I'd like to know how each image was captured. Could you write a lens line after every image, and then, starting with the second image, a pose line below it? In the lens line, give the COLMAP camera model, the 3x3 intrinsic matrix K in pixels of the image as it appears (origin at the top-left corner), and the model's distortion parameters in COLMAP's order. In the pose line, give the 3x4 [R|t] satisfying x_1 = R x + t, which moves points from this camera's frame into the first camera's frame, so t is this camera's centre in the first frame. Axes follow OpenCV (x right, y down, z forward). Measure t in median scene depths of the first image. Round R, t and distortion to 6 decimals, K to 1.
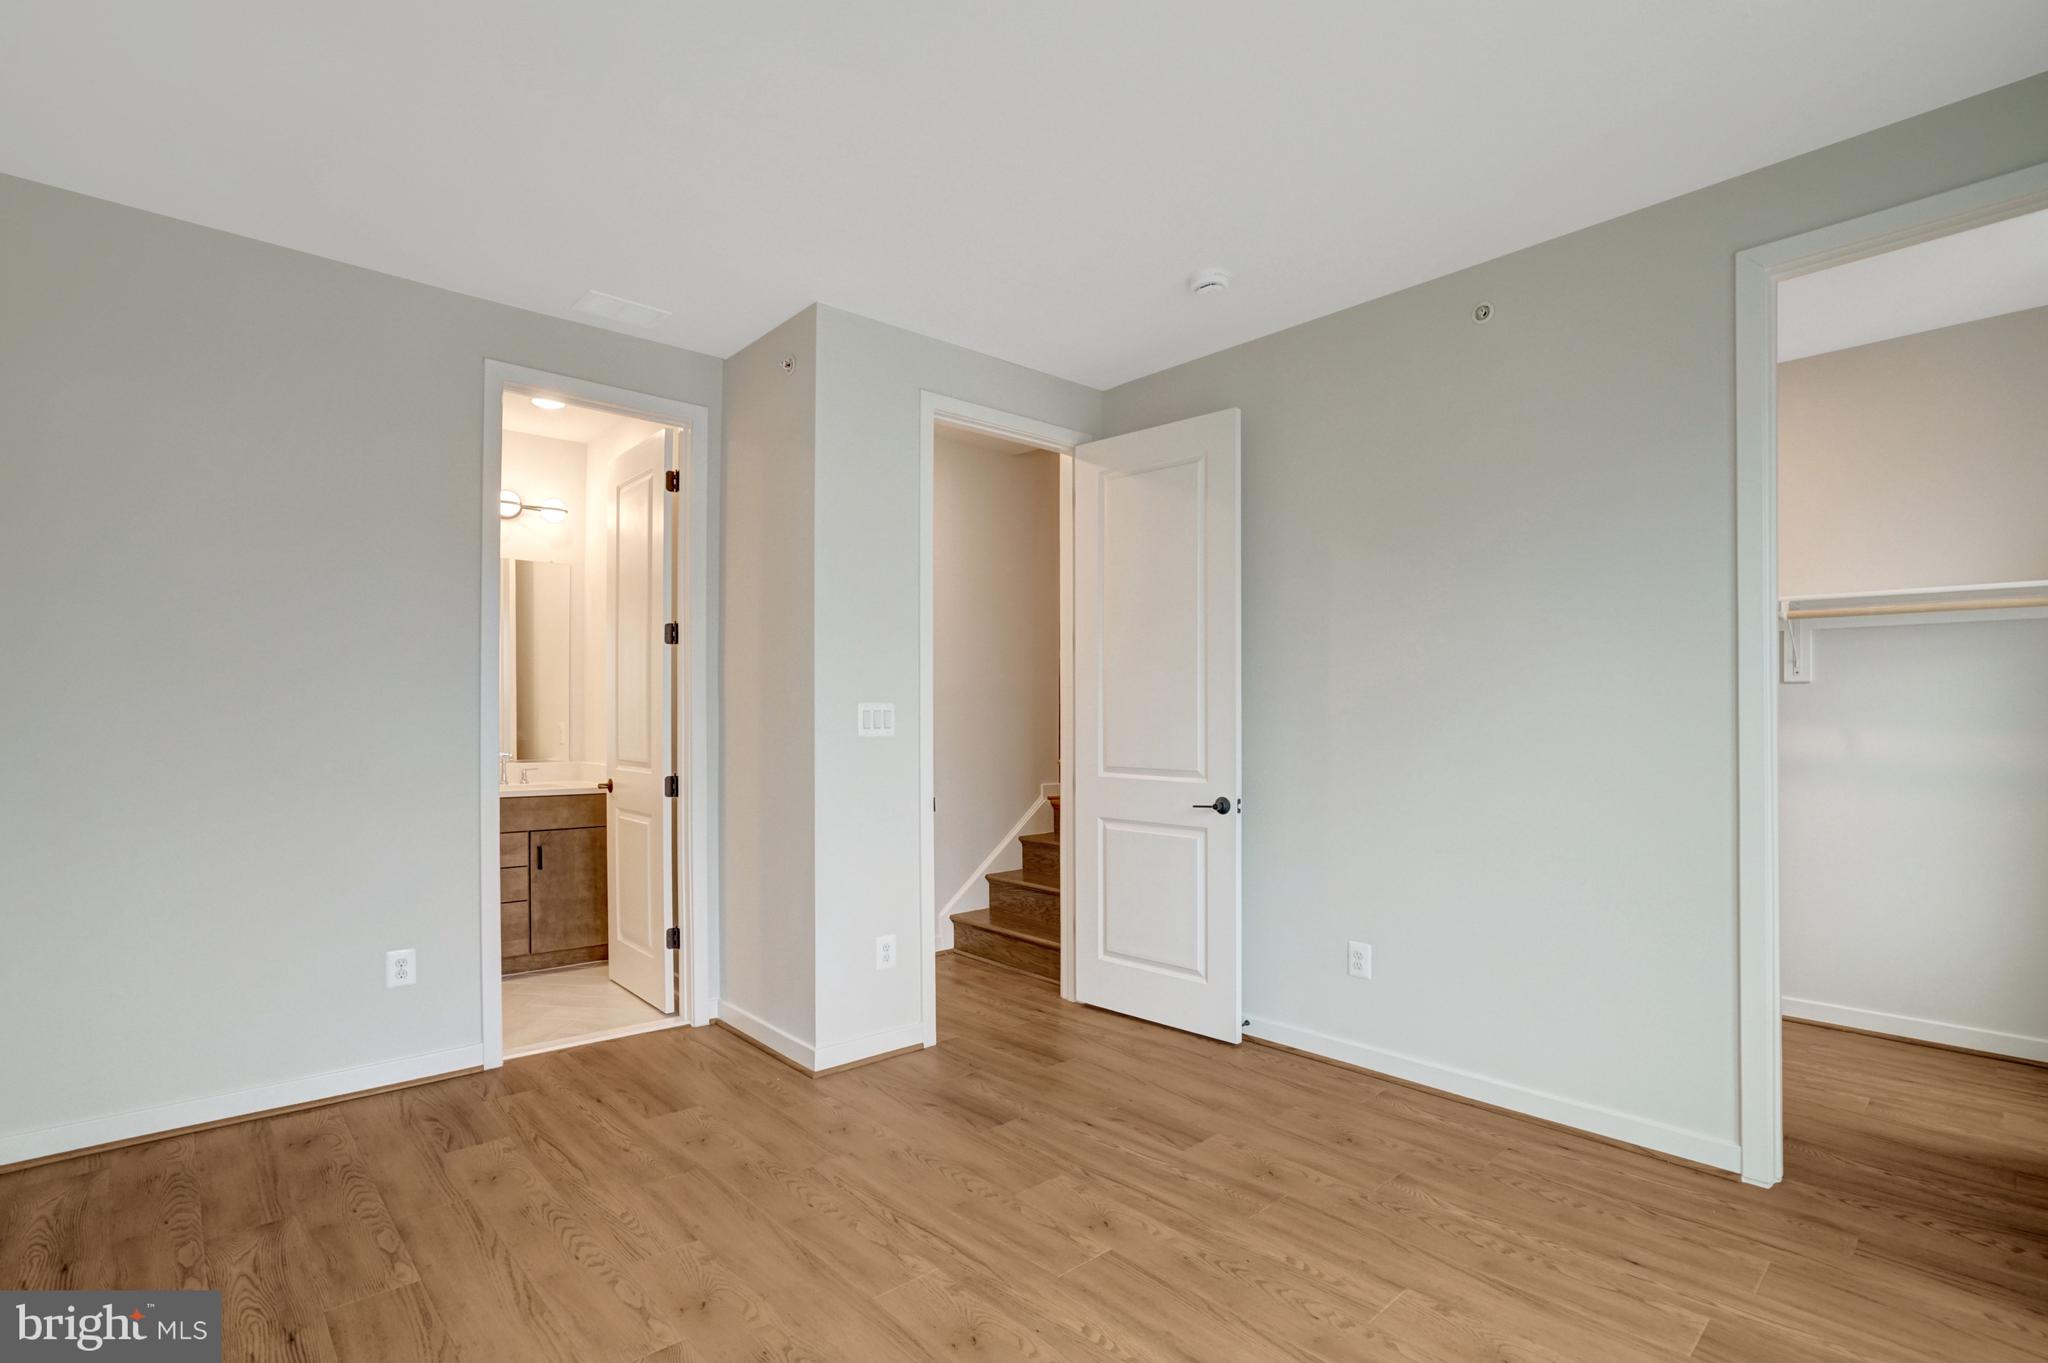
lens RADIAL K [[1017.7, 0, 991.9], [0, 1017.7, 724.4], [0, 0, 1]] dist [-0.018593, 0.000748]
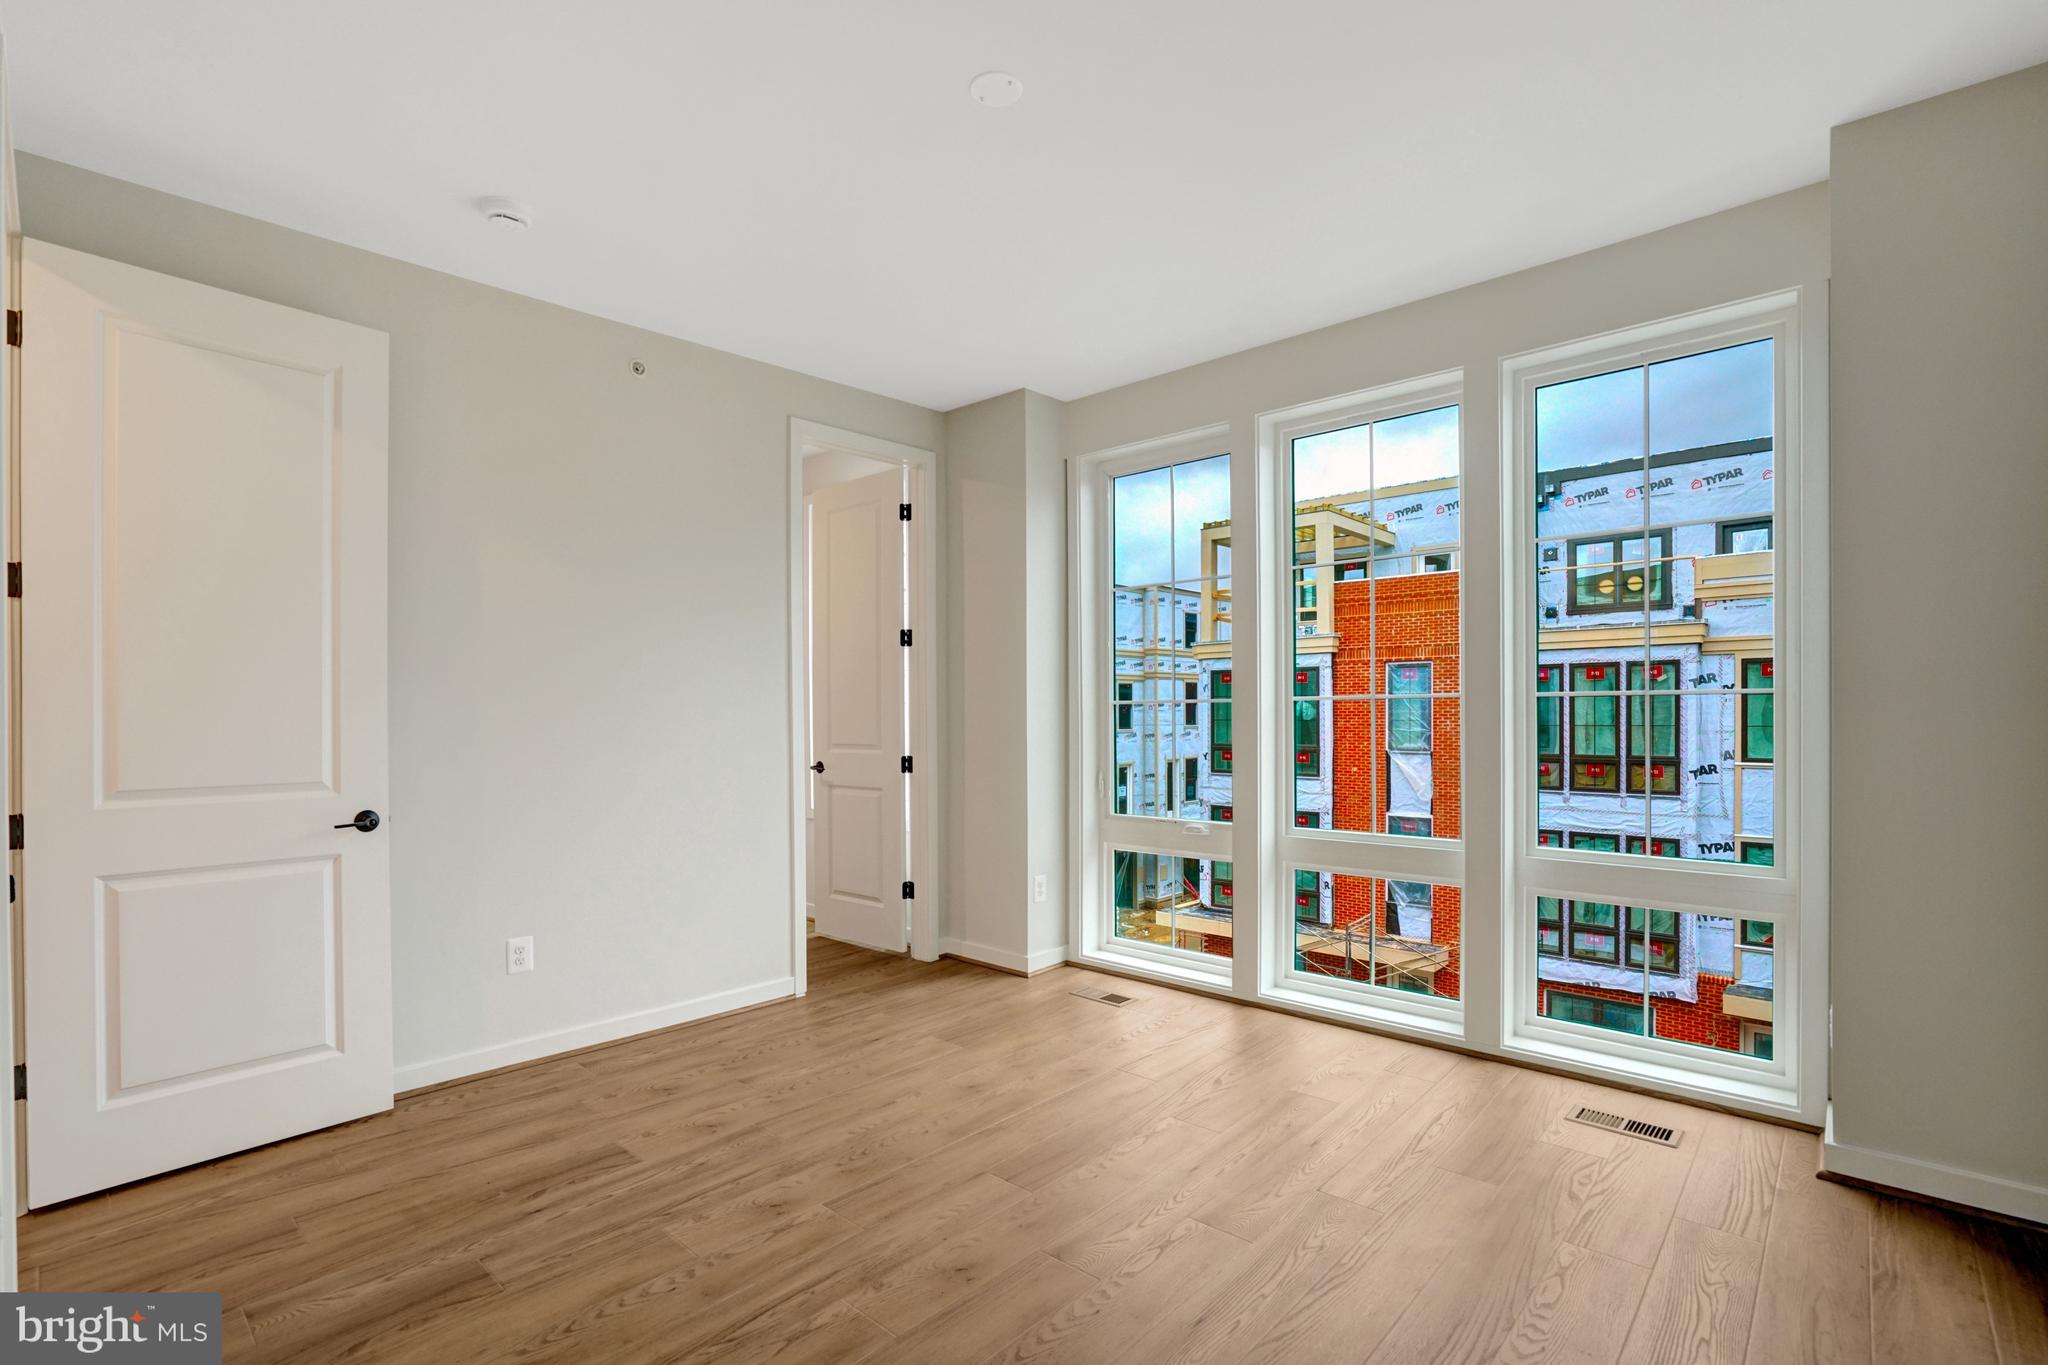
lens RADIAL K [[951.6, 0, 1054.6], [0, 951.6, 710.1], [0, 0, 1]] dist [-0.034668, 0.009920]
pose [[-0.140452, 0.000120, 0.990087, -0.709057], [0.012707, 0.999918, 0.001681, -0.001584], [-0.990006, 0.012817, -0.140442, 0.699434]]
